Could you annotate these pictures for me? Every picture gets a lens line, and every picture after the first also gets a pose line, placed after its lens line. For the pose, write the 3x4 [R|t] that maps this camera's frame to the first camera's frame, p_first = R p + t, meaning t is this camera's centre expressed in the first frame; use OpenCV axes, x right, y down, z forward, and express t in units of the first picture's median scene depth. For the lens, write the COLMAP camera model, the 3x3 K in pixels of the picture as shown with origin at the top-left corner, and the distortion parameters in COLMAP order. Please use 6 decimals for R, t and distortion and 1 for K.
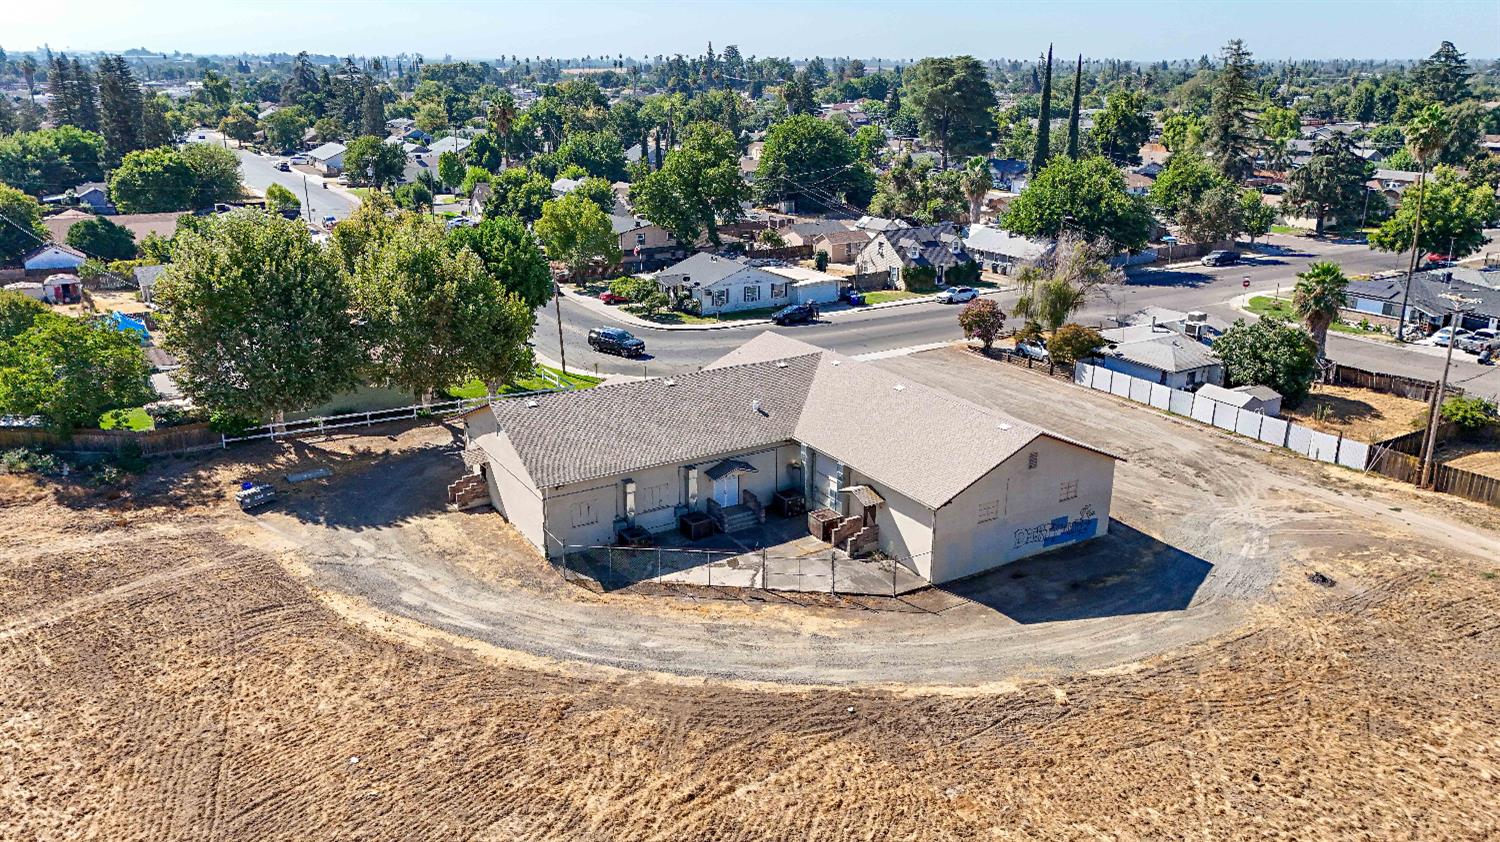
lens RADIAL K [[1098.5, 0, 750.0], [0, 1098.5, 421.0], [0, 0, 1]] dist [0.075738, -0.063831]
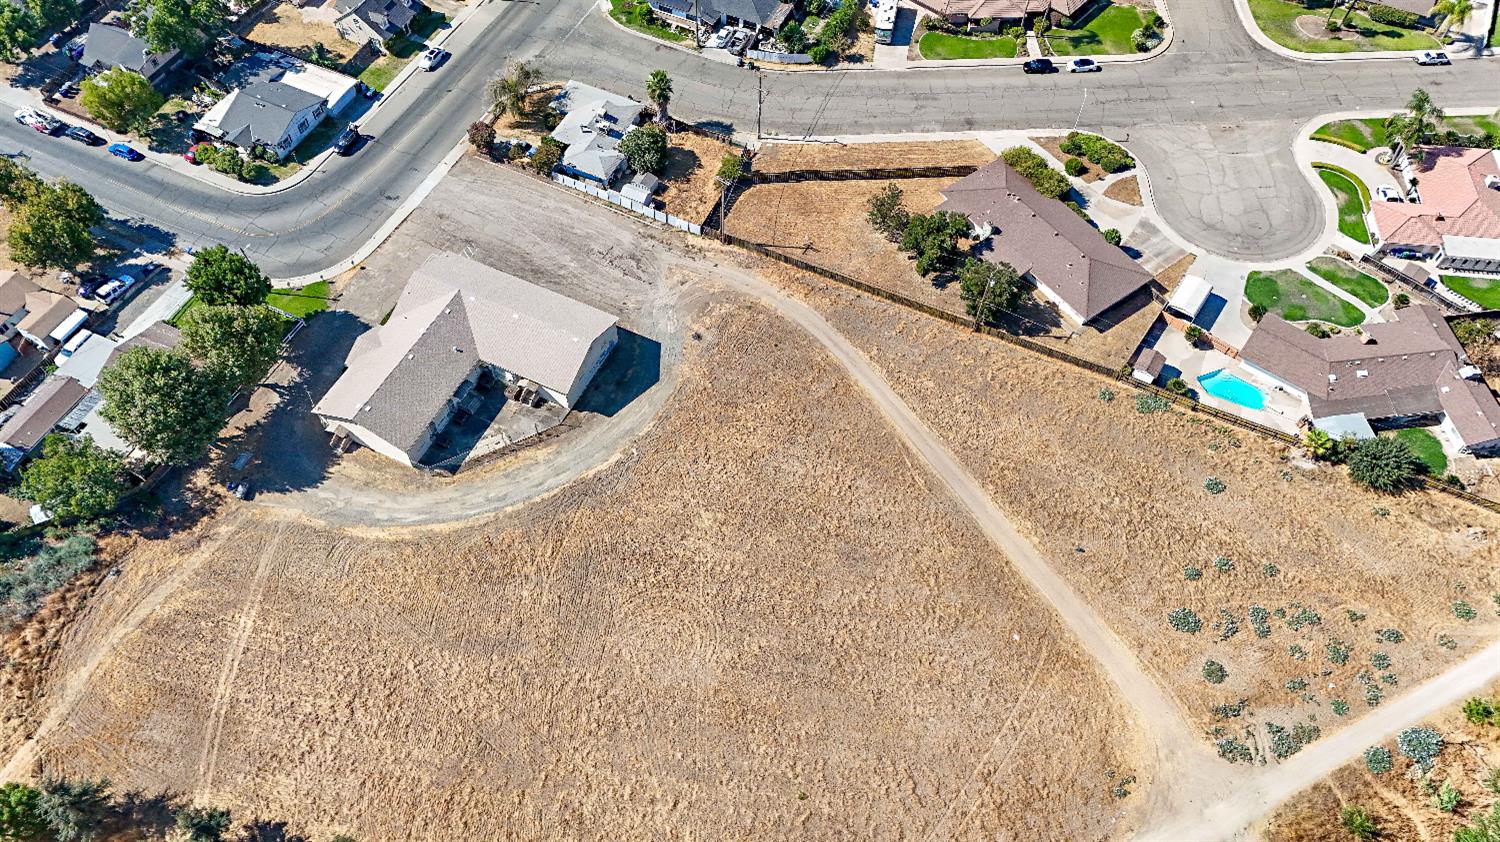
lens RADIAL K [[1098.5, 0, 750.0], [0, 1098.5, 421.0], [0, 0, 1]] dist [0.075738, -0.063831]
pose [[0.834426, -0.449872, 0.318352, -0.294552], [0.153956, 0.744925, 0.649142, -1.360403], [-0.529179, -0.492649, 0.690845, -0.941301]]
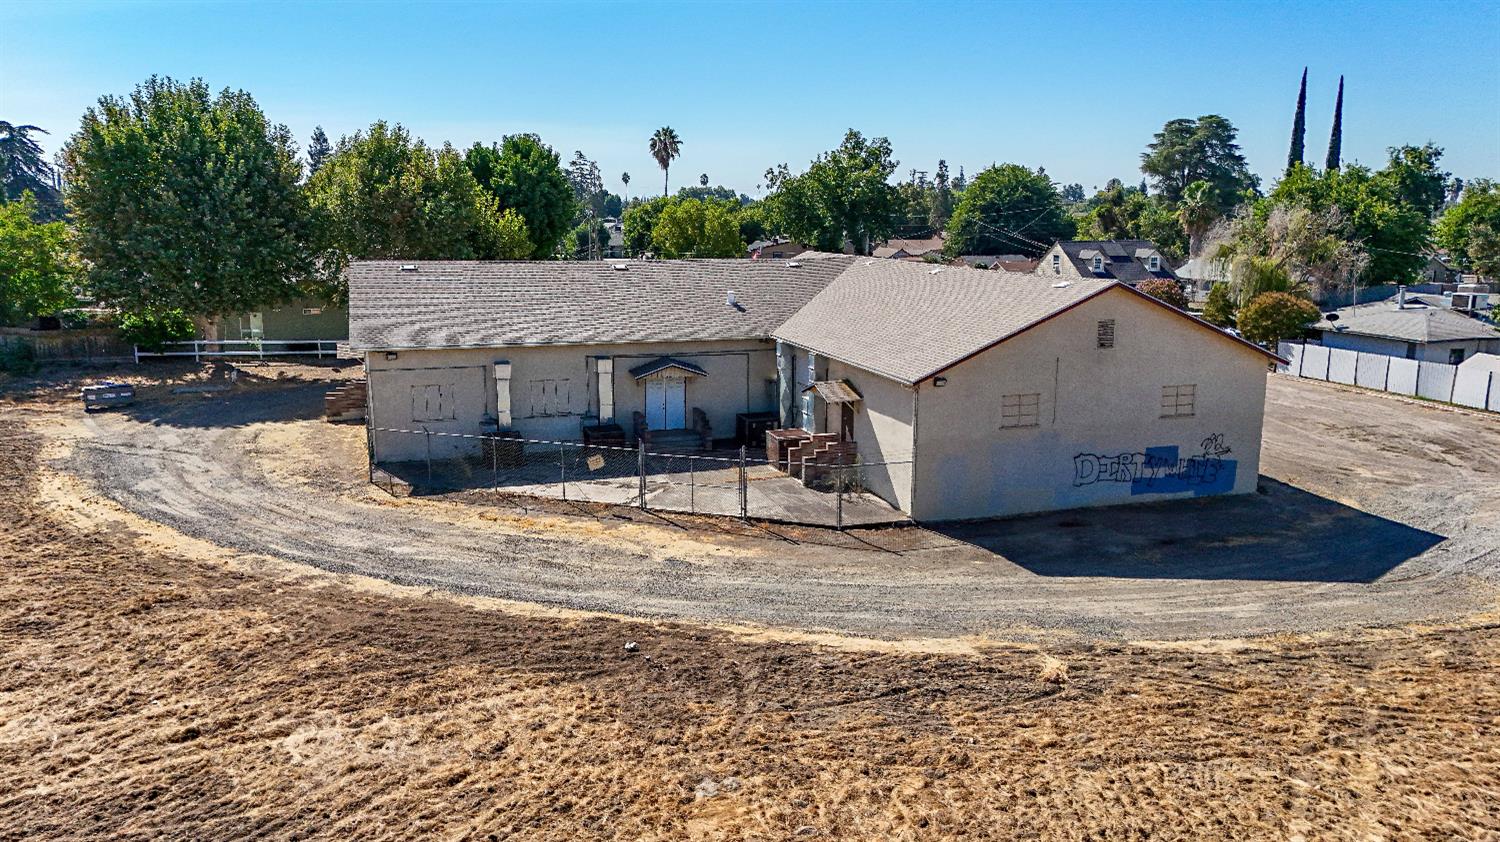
lens RADIAL K [[1098.5, 0, 750.0], [0, 1098.5, 421.0], [0, 0, 1]] dist [0.075738, -0.063831]
pose [[0.972631, 0.042509, -0.228432, 0.206245], [-0.070577, 0.990722, -0.116140, 0.164896], [0.221376, 0.129084, 0.966607, 0.378455]]
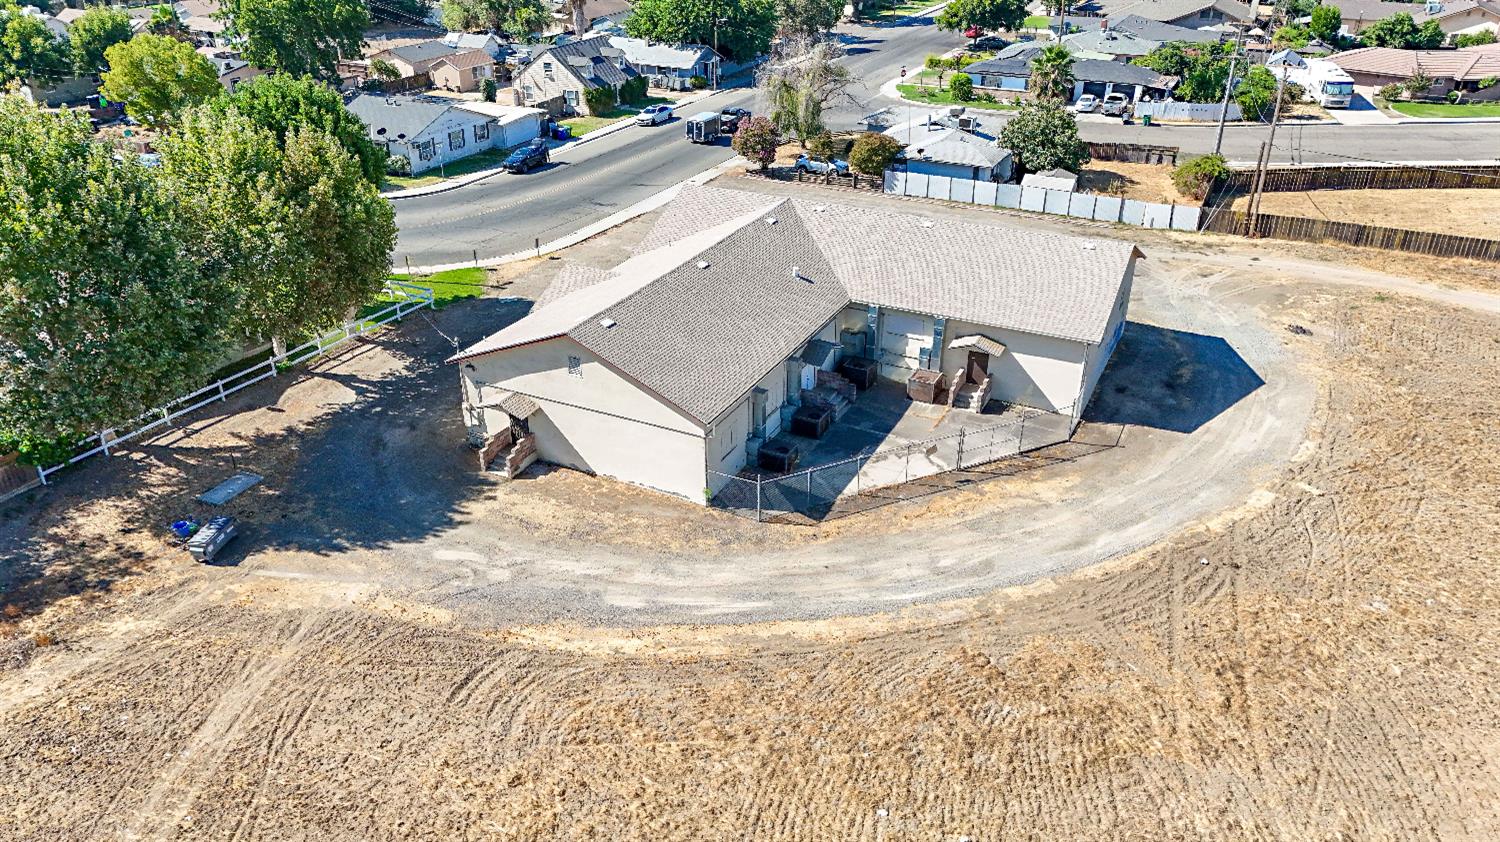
lens RADIAL K [[1098.5, 0, 750.0], [0, 1098.5, 421.0], [0, 0, 1]] dist [0.075738, -0.063831]
pose [[0.846079, -0.246601, 0.472586, -0.531489], [0.164598, 0.964095, 0.208394, -0.100527], [-0.507008, -0.098531, 0.856291, 0.294028]]
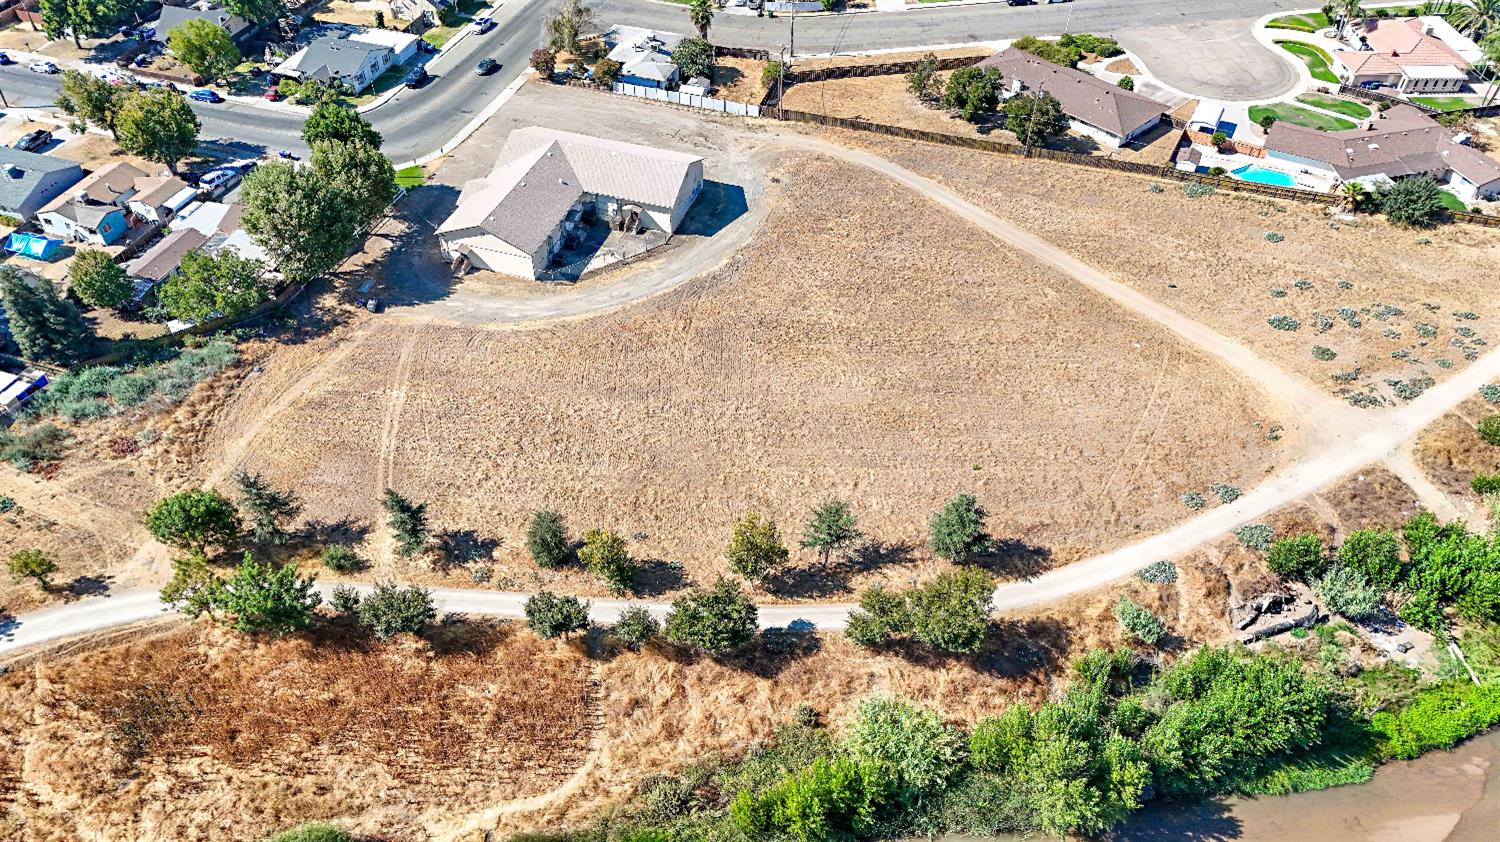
lens RADIAL K [[1098.5, 0, 750.0], [0, 1098.5, 421.0], [0, 0, 1]] dist [0.075738, -0.063831]
pose [[0.755672, -0.444462, 0.481054, -1.134846], [0.193962, 0.853411, 0.483807, -0.692191], [-0.625571, -0.272293, 0.731107, -1.147064]]
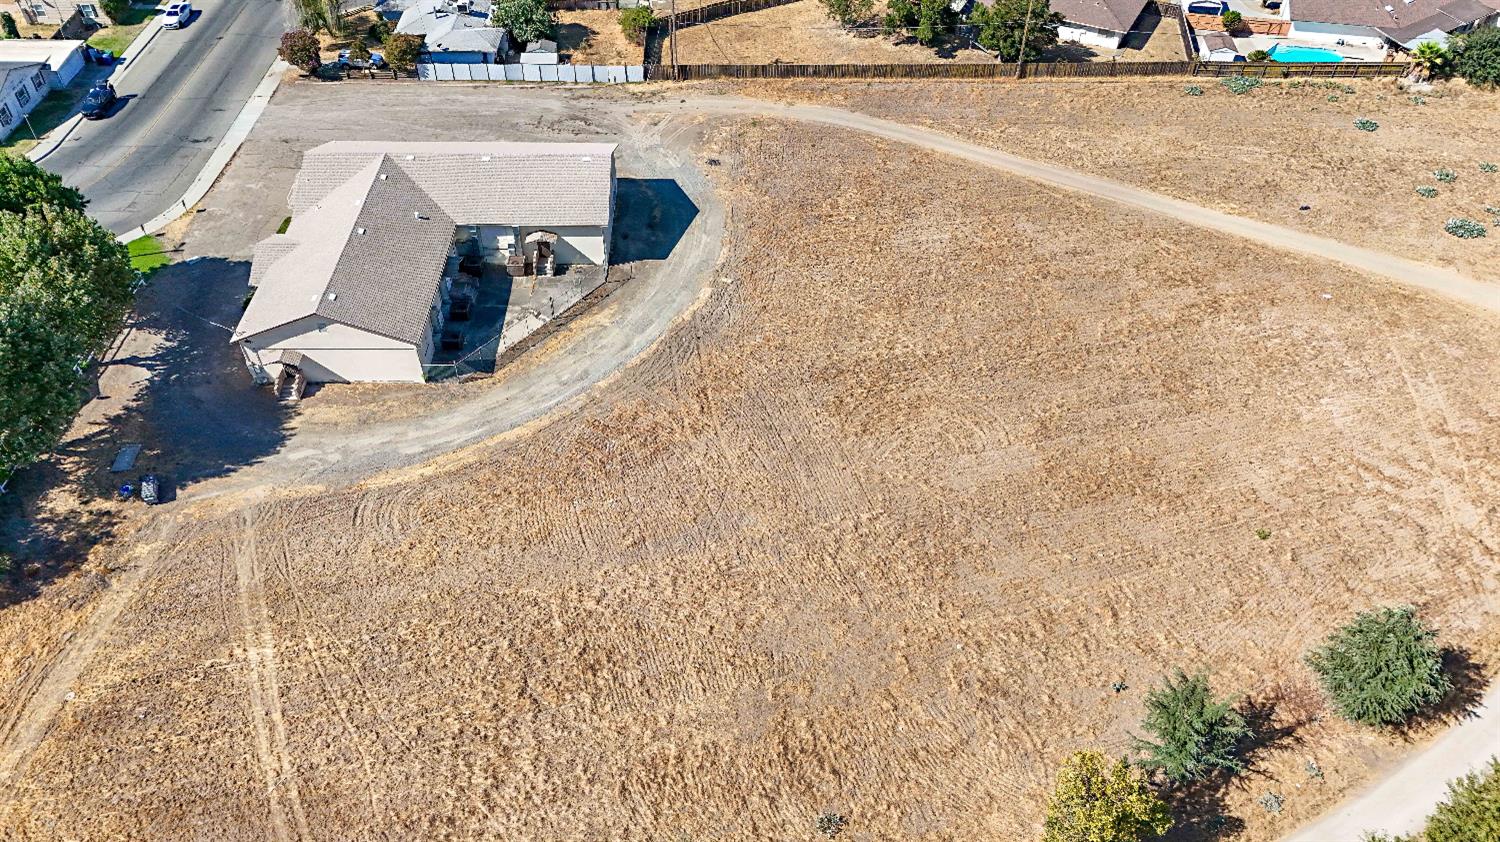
lens RADIAL K [[1098.5, 0, 750.0], [0, 1098.5, 421.0], [0, 0, 1]] dist [0.075738, -0.063831]
pose [[0.508207, -0.588431, 0.628867, -0.920487], [0.258239, 0.800710, 0.540533, -0.514749], [-0.821607, -0.112305, 0.558883, -0.170720]]
